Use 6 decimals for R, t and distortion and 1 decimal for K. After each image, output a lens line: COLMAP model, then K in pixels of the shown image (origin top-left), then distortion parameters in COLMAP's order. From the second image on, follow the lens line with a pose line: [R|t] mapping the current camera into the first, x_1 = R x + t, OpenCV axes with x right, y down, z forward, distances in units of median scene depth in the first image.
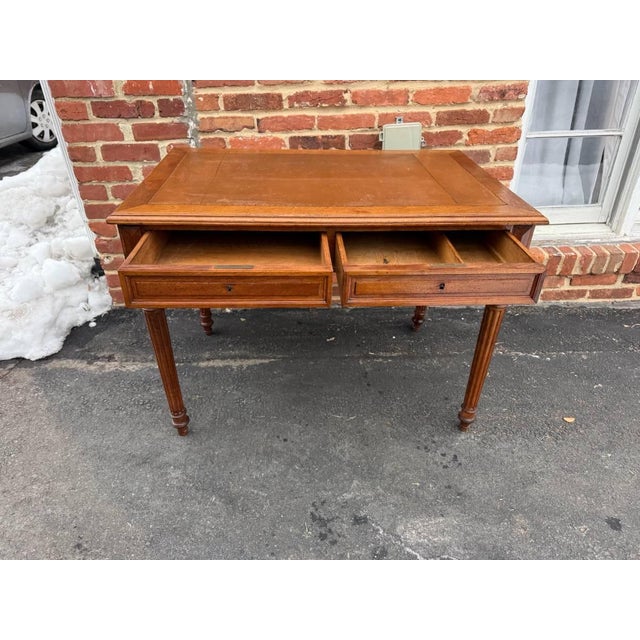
lens RADIAL K [[451.3, 0, 317.3], [0, 451.3, 315.4], [0, 0, 1]] dist [0.036264, -0.040919]
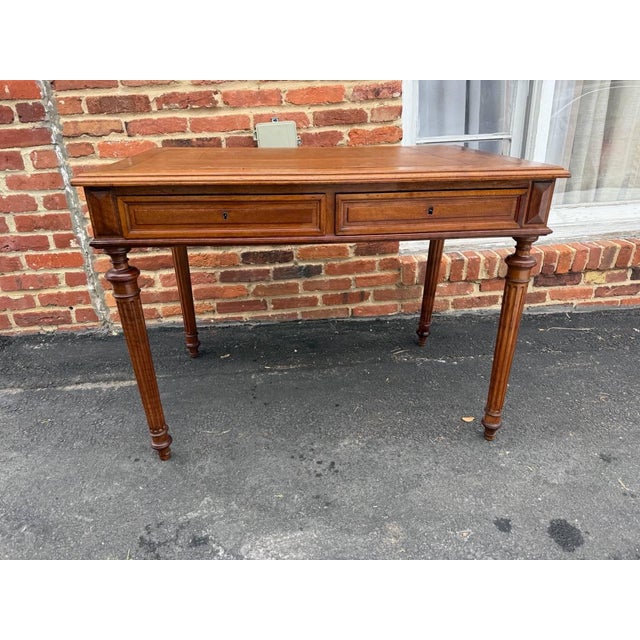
lens RADIAL K [[451.3, 0, 321.5], [0, 451.3, 317.1], [0, 0, 1]] dist [0.036264, -0.040919]
pose [[0.997758, -0.046961, 0.047689, 0.216914], [0.053081, 0.989224, -0.136448, 0.128097], [-0.040767, 0.138673, 0.989499, 0.089720]]
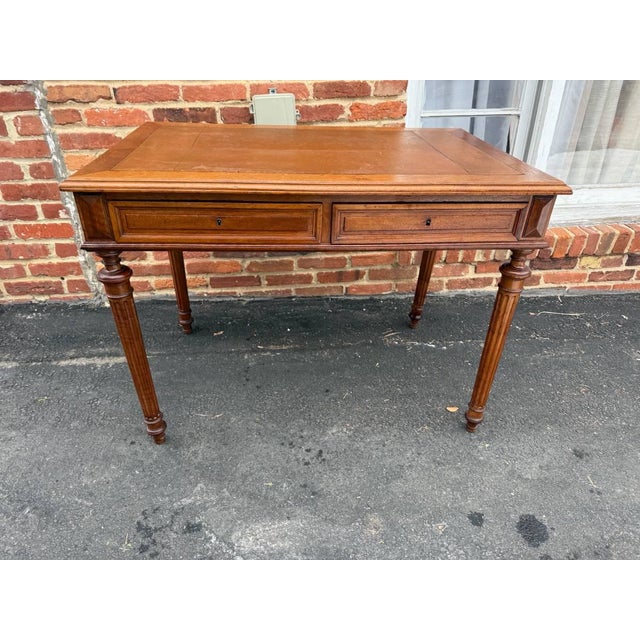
lens RADIAL K [[451.3, 0, 322.4], [0, 451.3, 321.8], [0, 0, 1]] dist [0.036264, -0.040919]
pose [[0.998146, -0.019671, 0.057594, 0.222016], [0.020082, 0.999777, -0.006556, 0.046378], [-0.057452, 0.007700, 0.998319, 0.076884]]
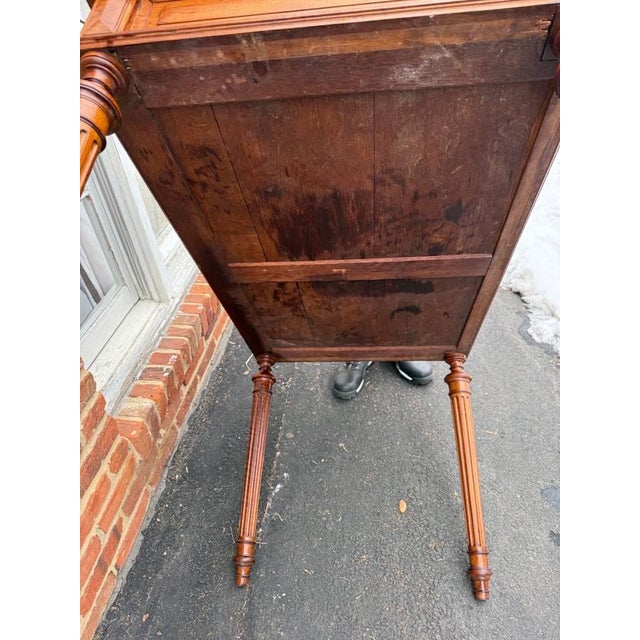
lens RADIAL K [[451.3, 0, 318.1], [0, 451.3, 326.0], [0, 0, 1]] dist [0.036264, -0.040919]
pose [[0.125472, -0.577558, 0.806649, 0.061958], [0.578837, 0.702957, 0.413278, -0.394642], [-0.805732, 0.415064, 0.422514, 0.603229]]
